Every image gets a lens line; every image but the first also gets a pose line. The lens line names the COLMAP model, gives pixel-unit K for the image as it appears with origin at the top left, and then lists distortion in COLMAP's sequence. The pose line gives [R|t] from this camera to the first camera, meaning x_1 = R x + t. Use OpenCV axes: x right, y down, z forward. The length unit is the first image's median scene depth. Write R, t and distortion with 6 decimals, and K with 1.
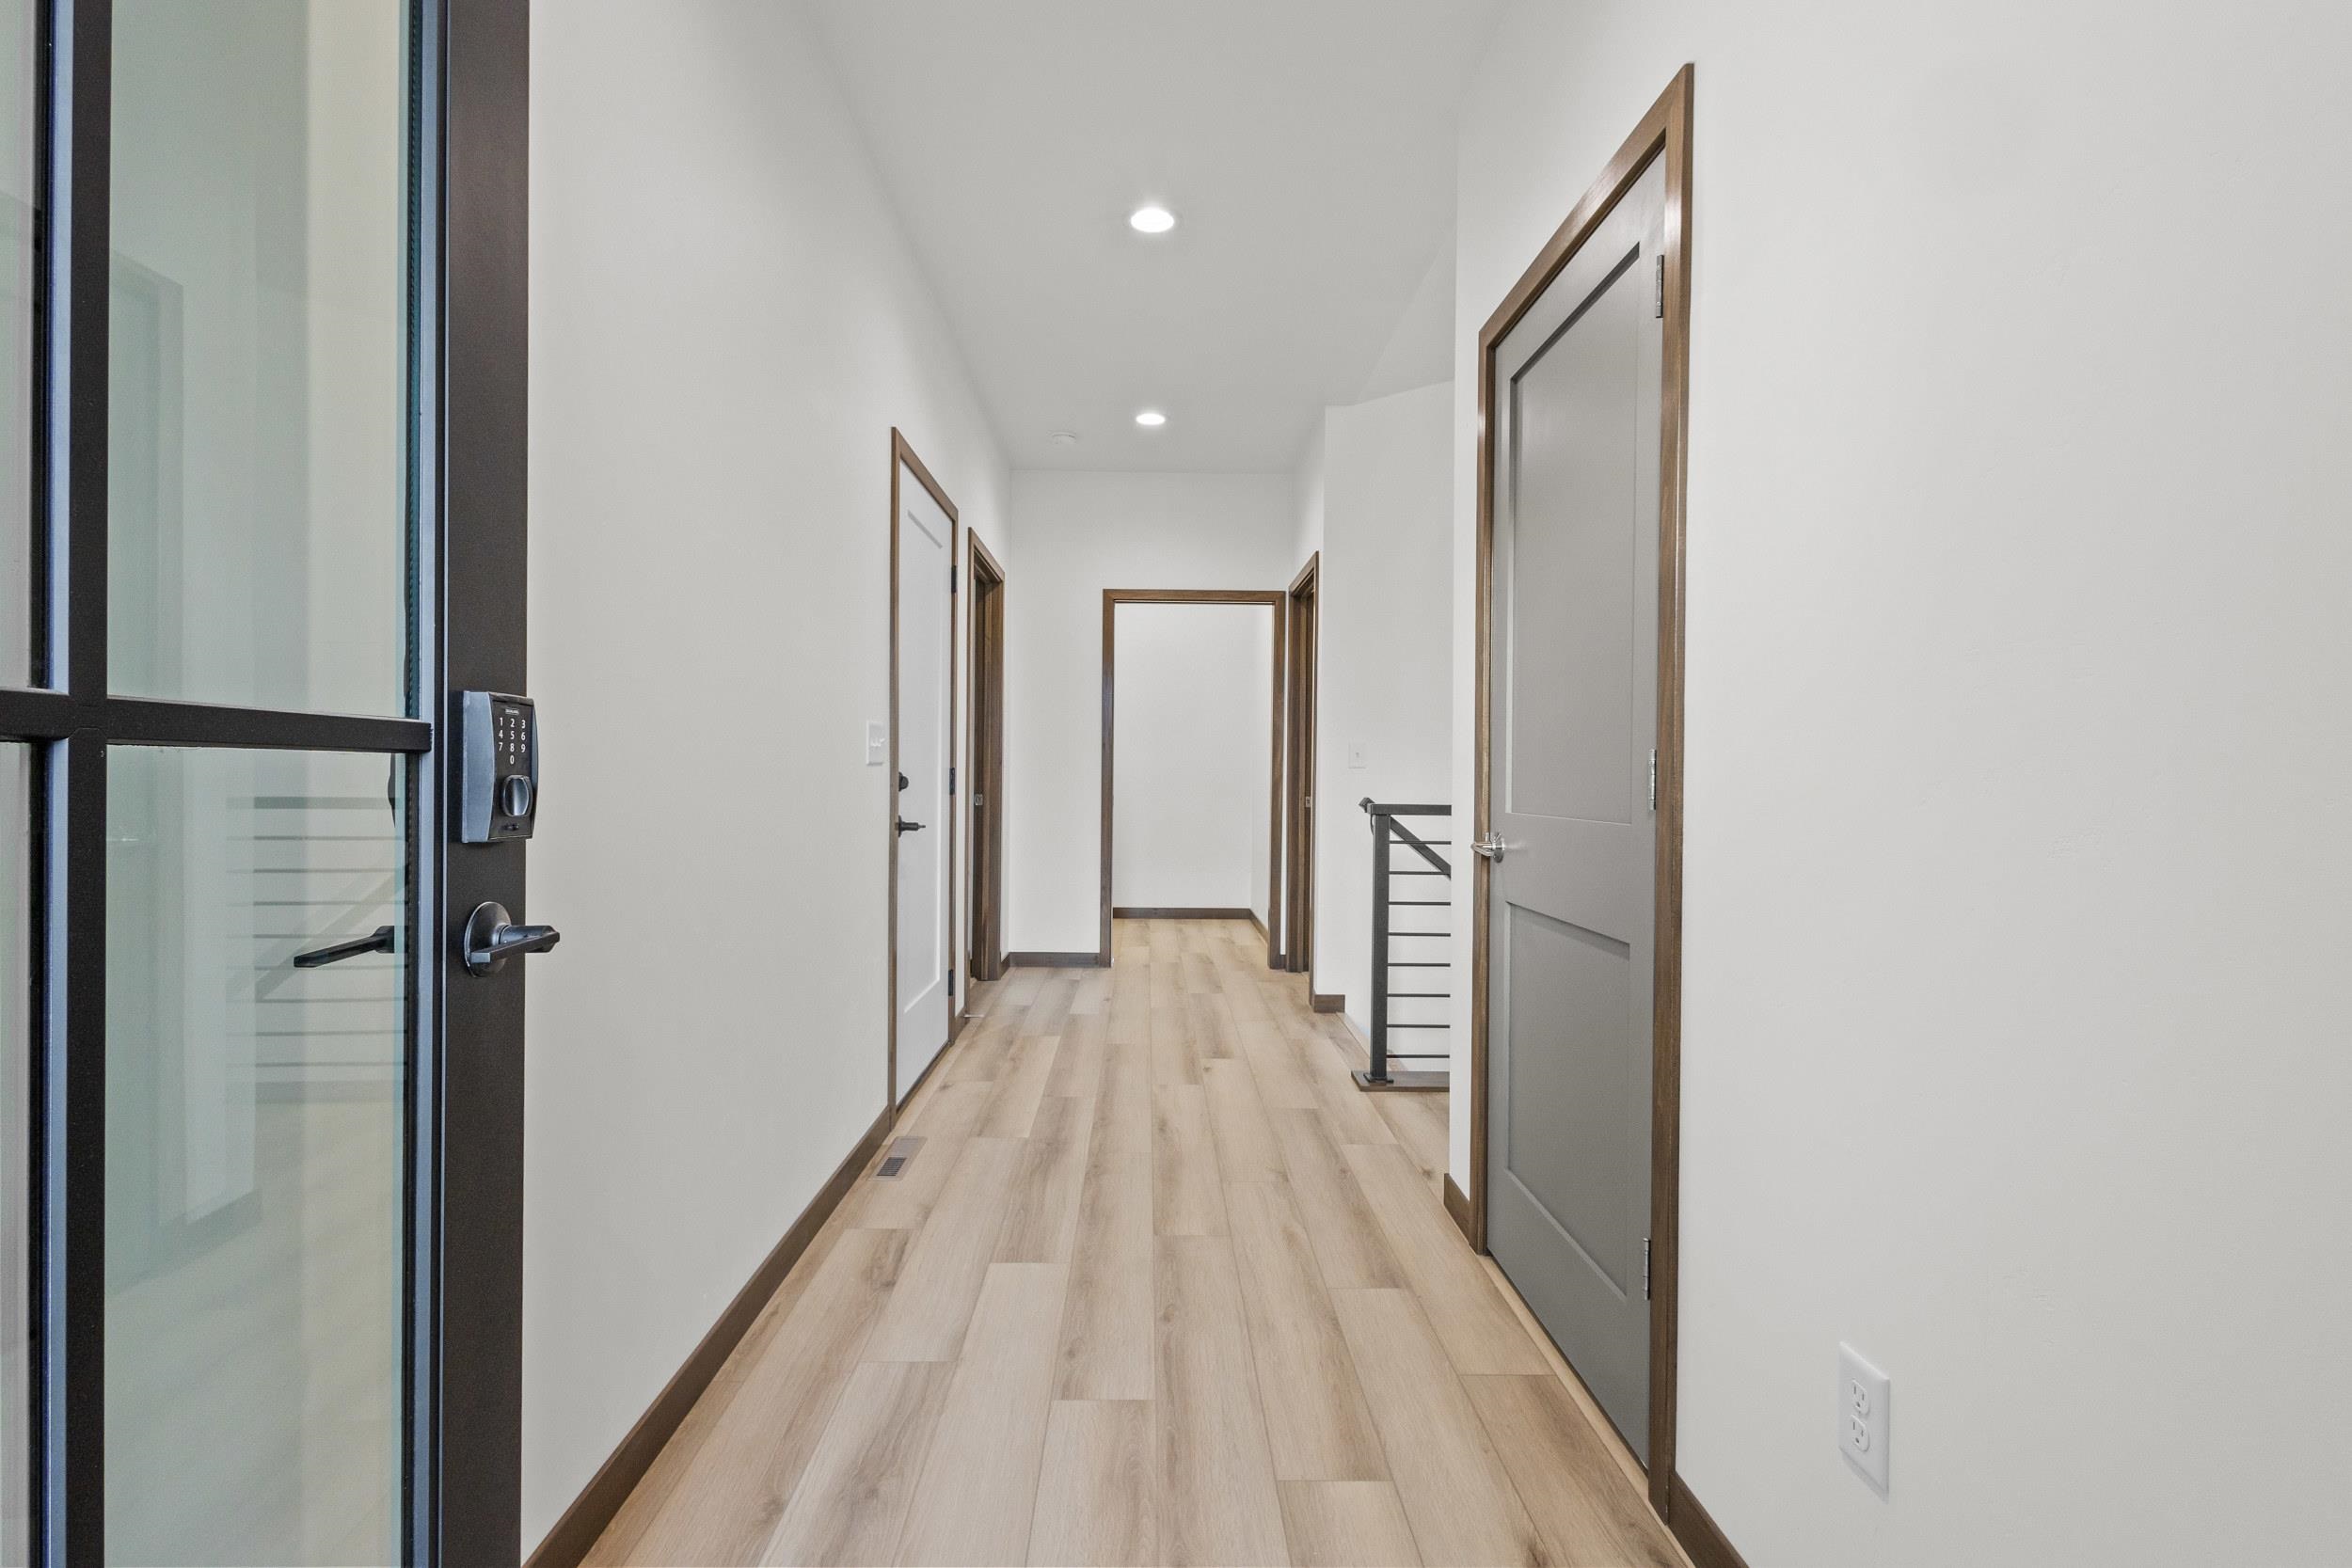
lens RADIAL K [[1069.9, 0, 1178.1], [0, 1069.9, 779.8], [0, 0, 1]] dist [-0.001230, 0.000069]
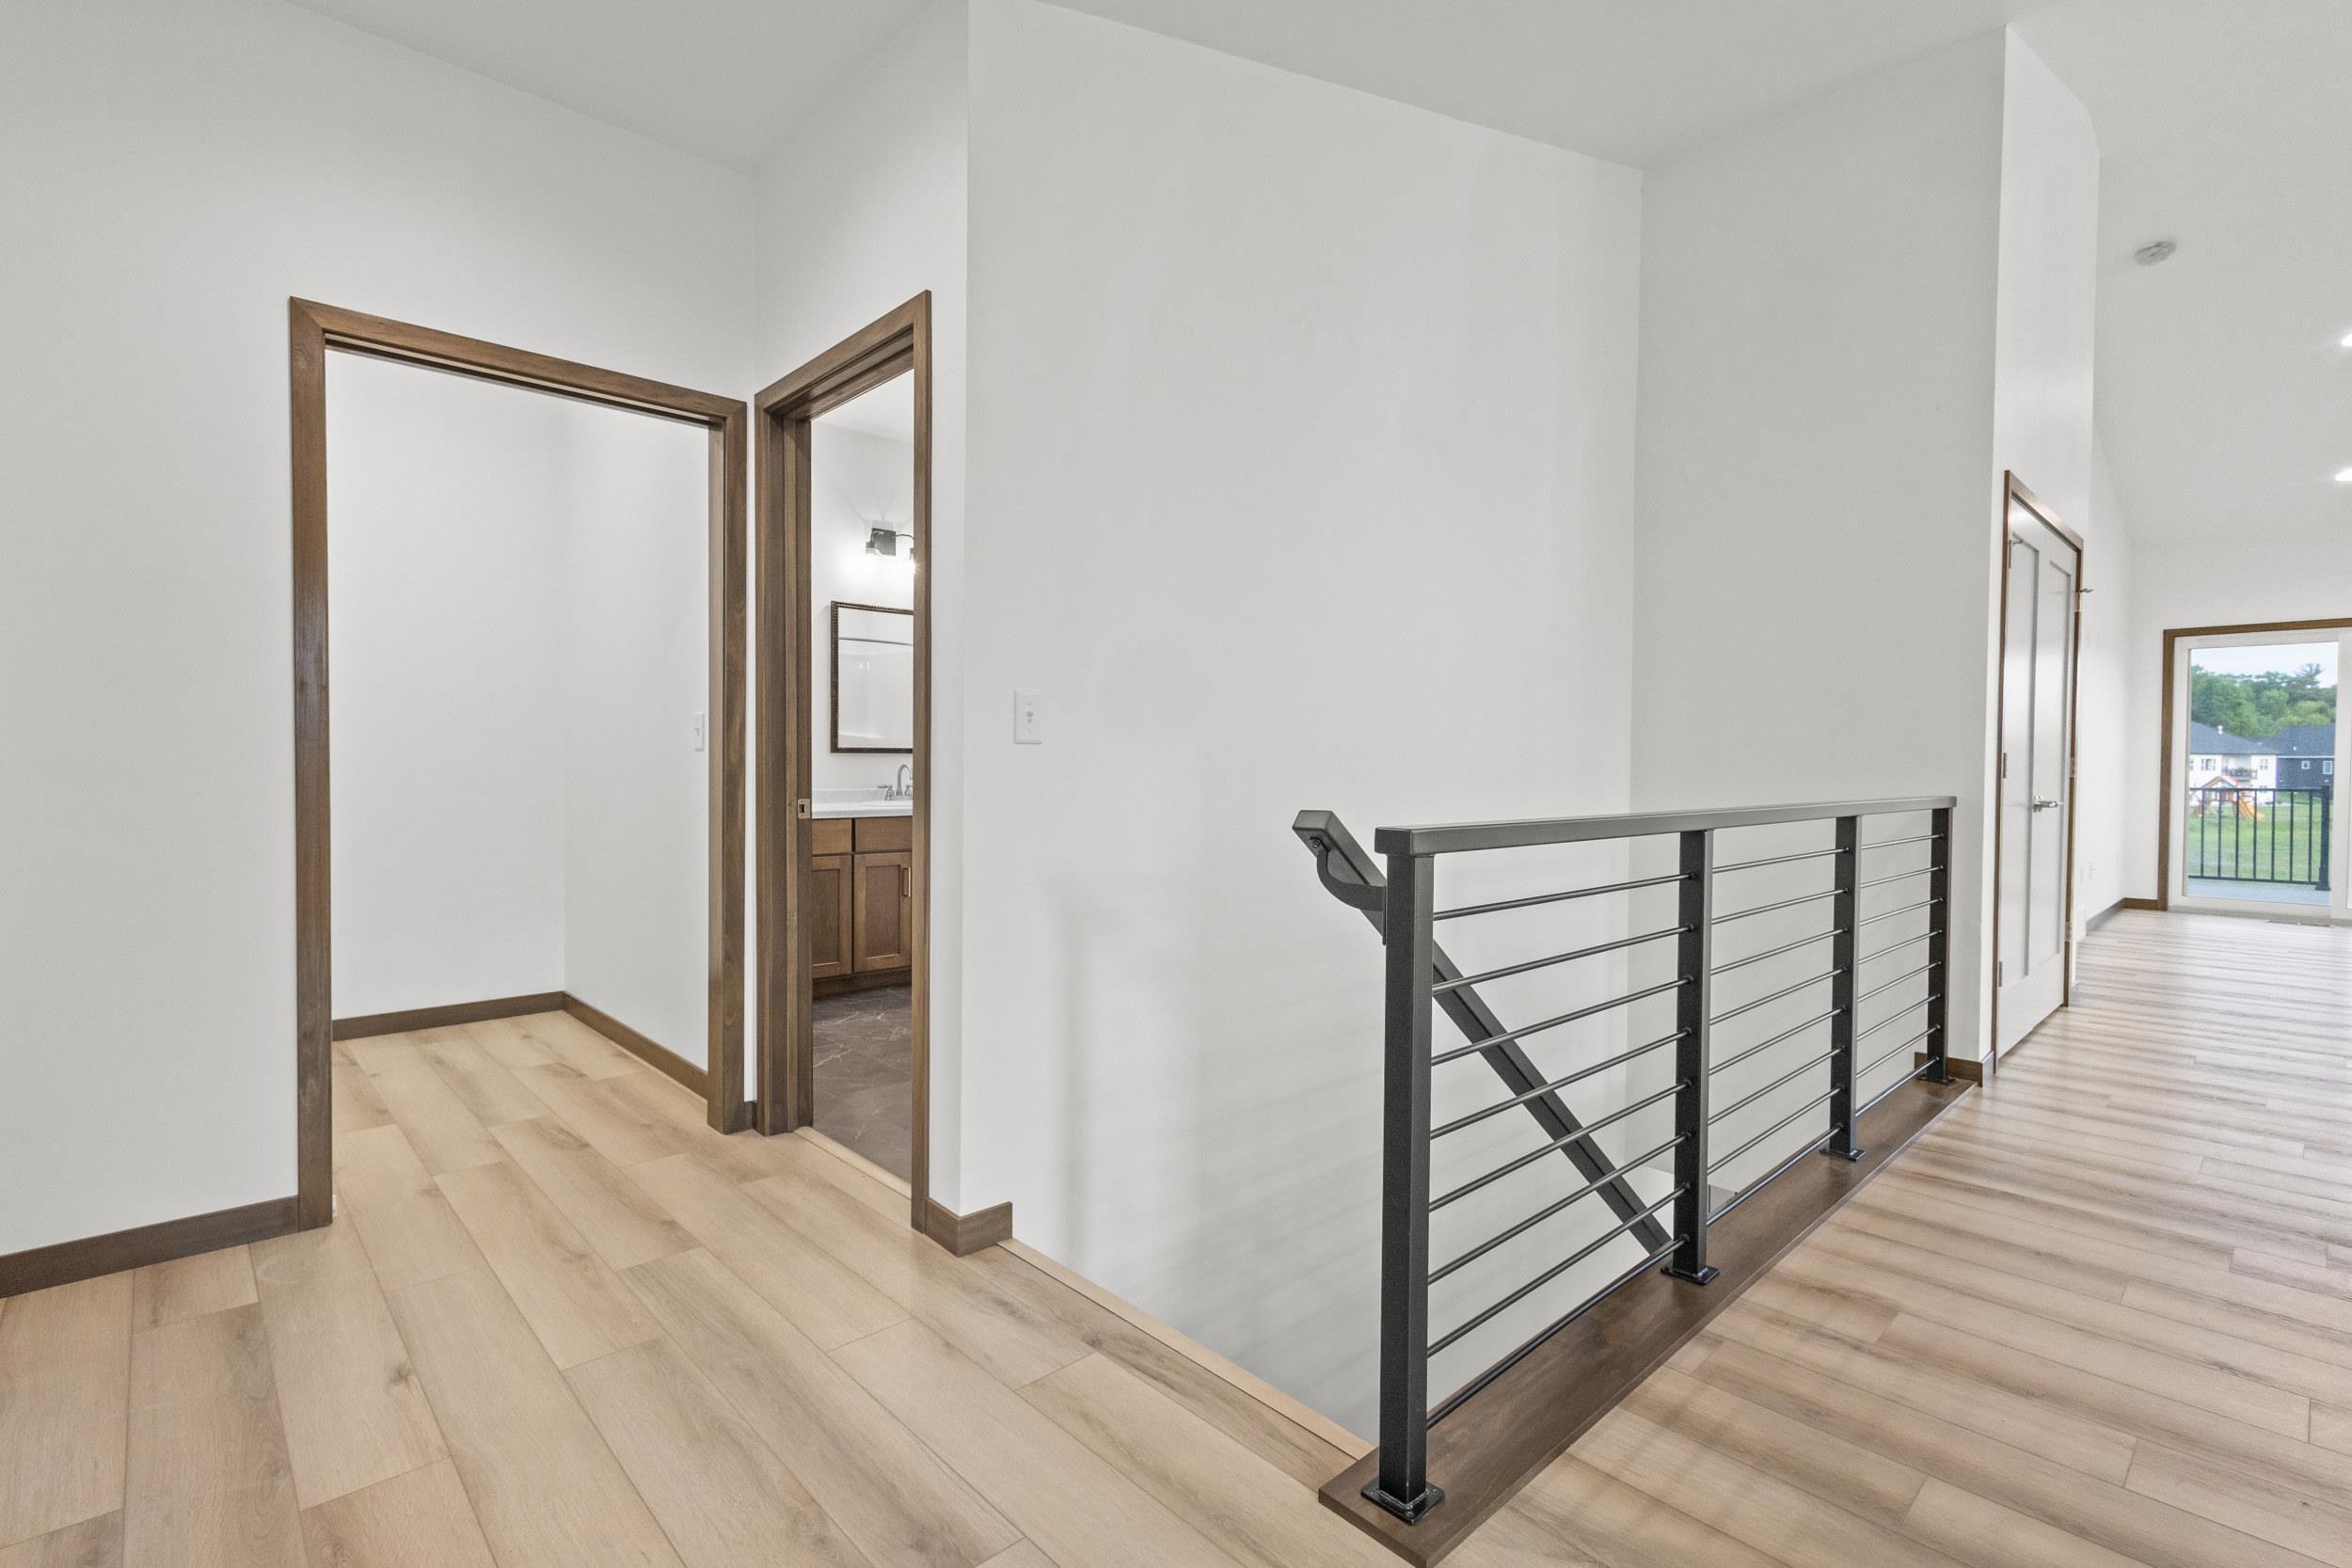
lens RADIAL K [[1069.9, 0, 1176.5], [0, 1069.9, 782.2], [0, 0, 1]] dist [-0.001230, 0.000069]
pose [[0.752767, -0.025650, 0.657787, -0.086887], [0.014300, 0.999642, 0.022615, -0.002263], [-0.658132, -0.007618, 0.752864, 0.472700]]
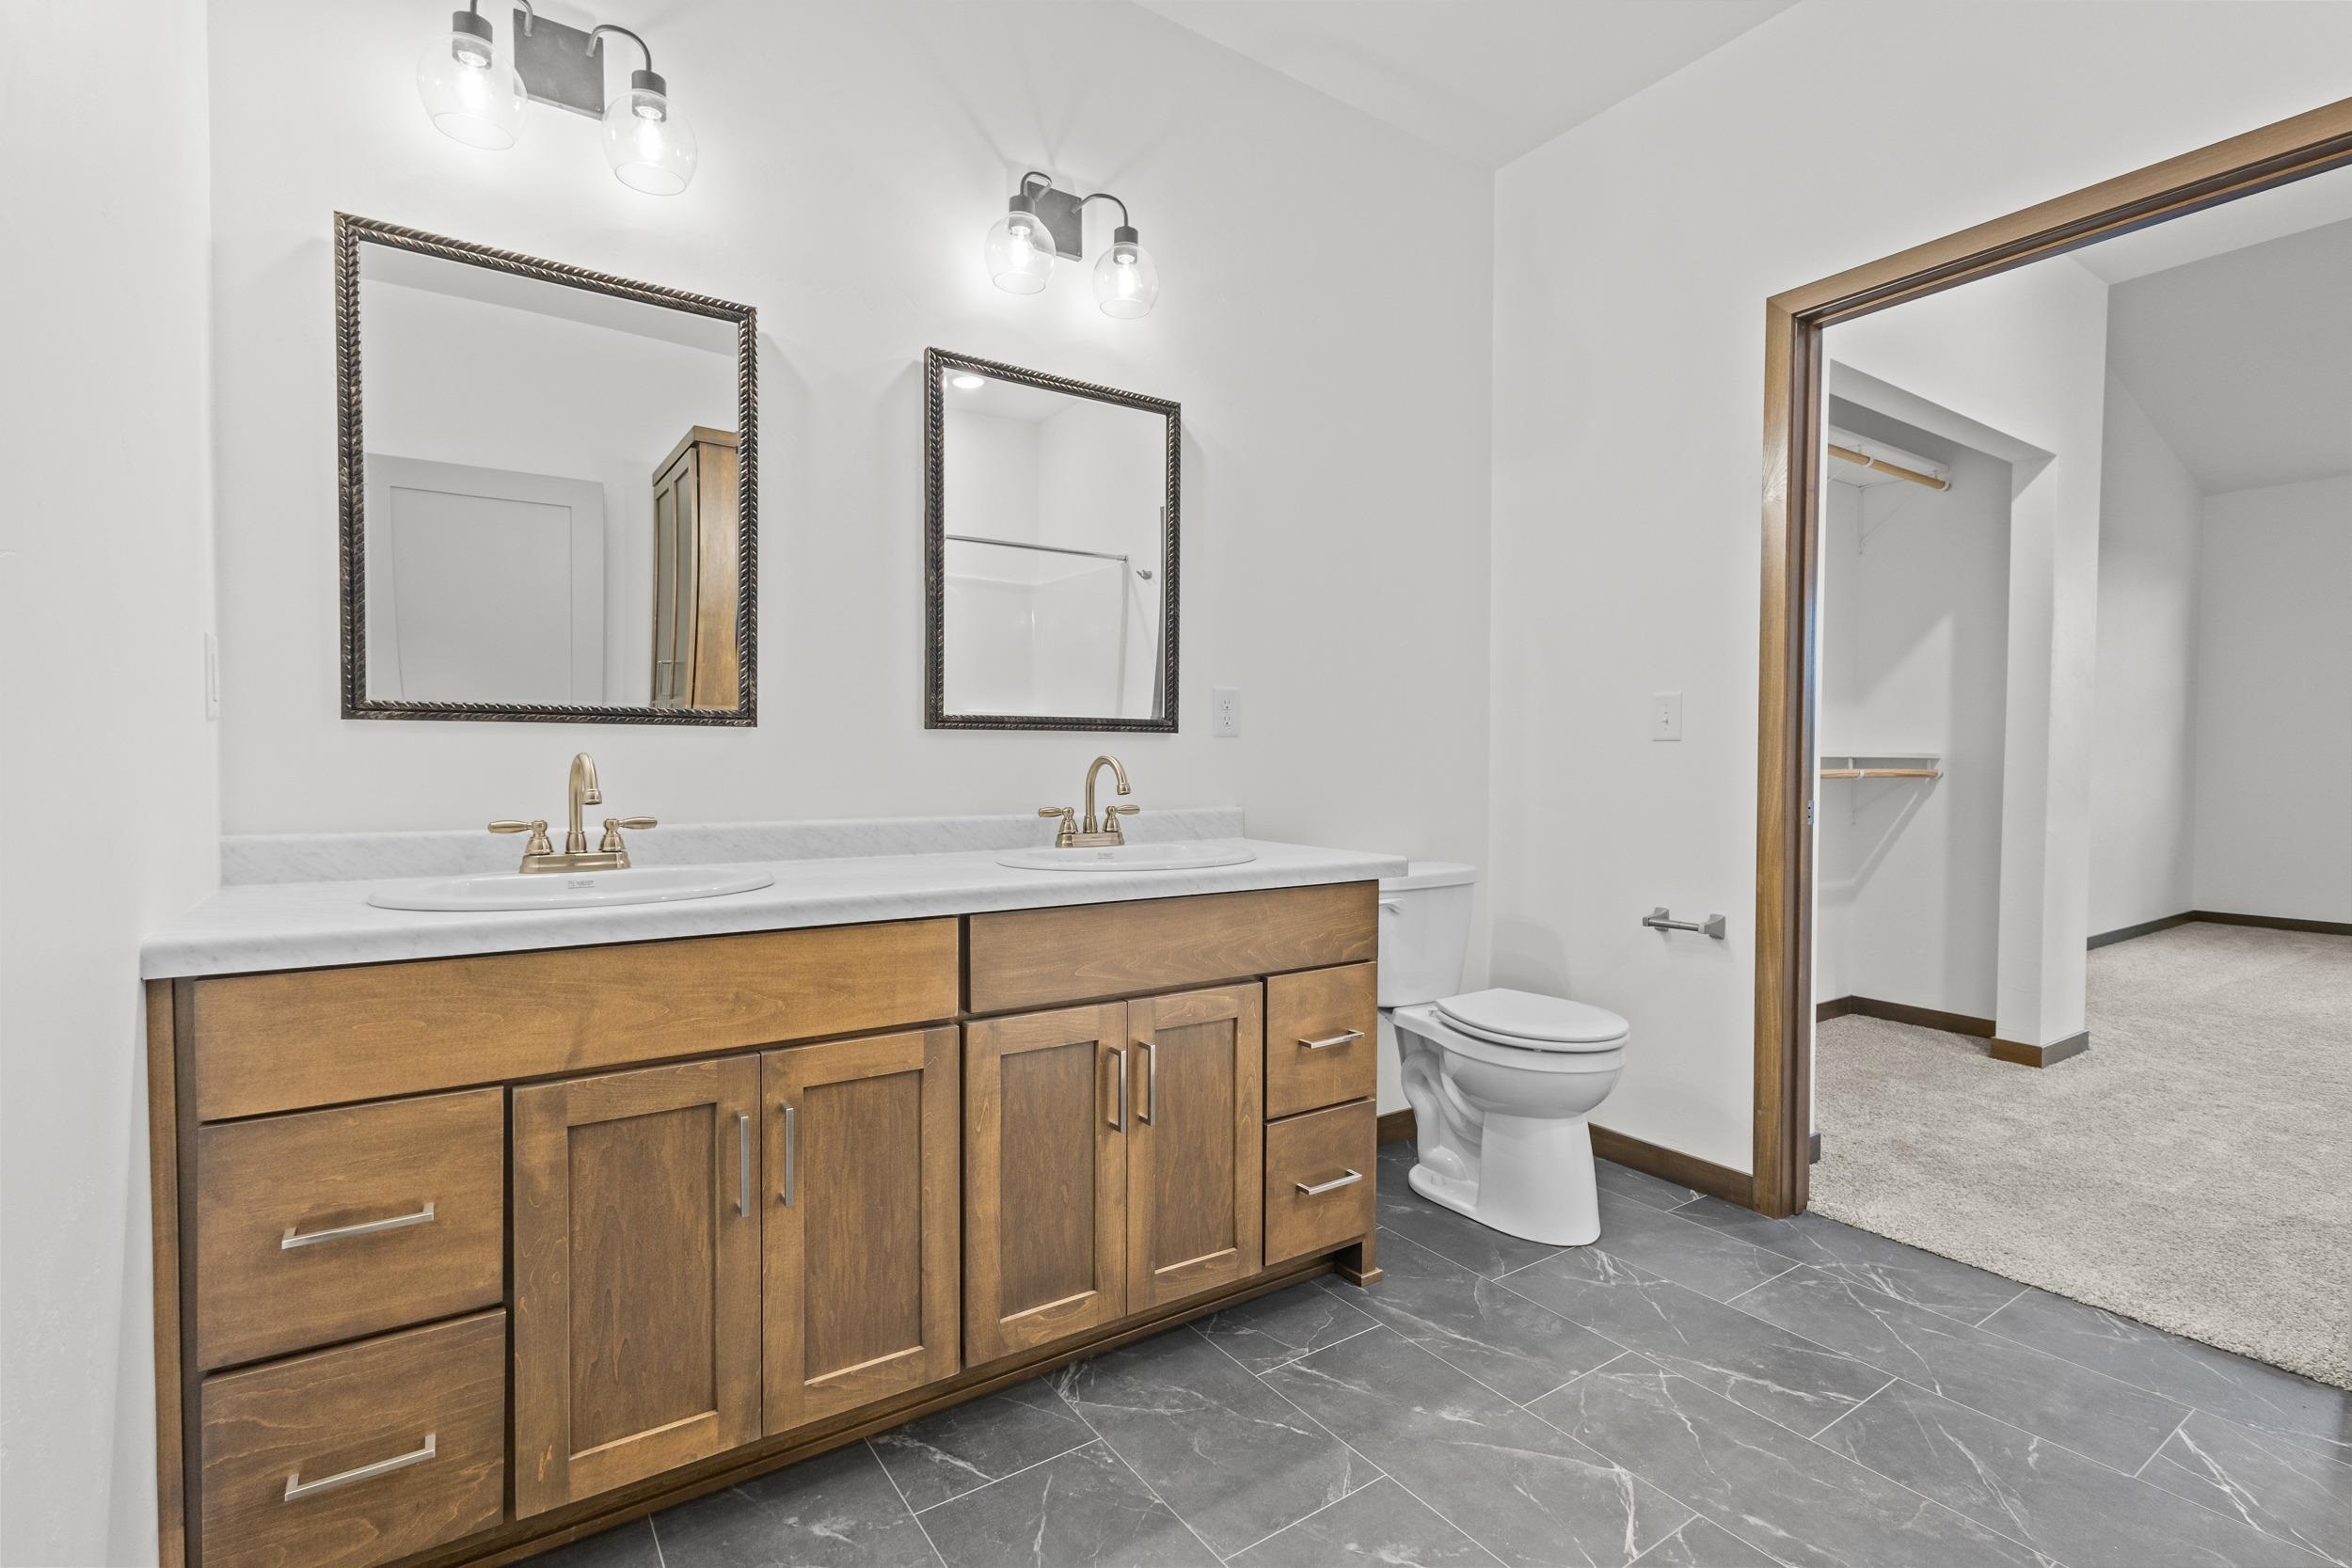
lens RADIAL K [[1069.9, 0, 1175.0], [0, 1069.9, 780.4], [0, 0, 1]] dist [-0.001230, 0.000069]
pose [[0.847524, -0.028297, 0.530002, 0.055730], [0.019212, 0.999559, 0.022644, -0.000923], [-0.530409, -0.009009, 0.847694, 0.764222]]
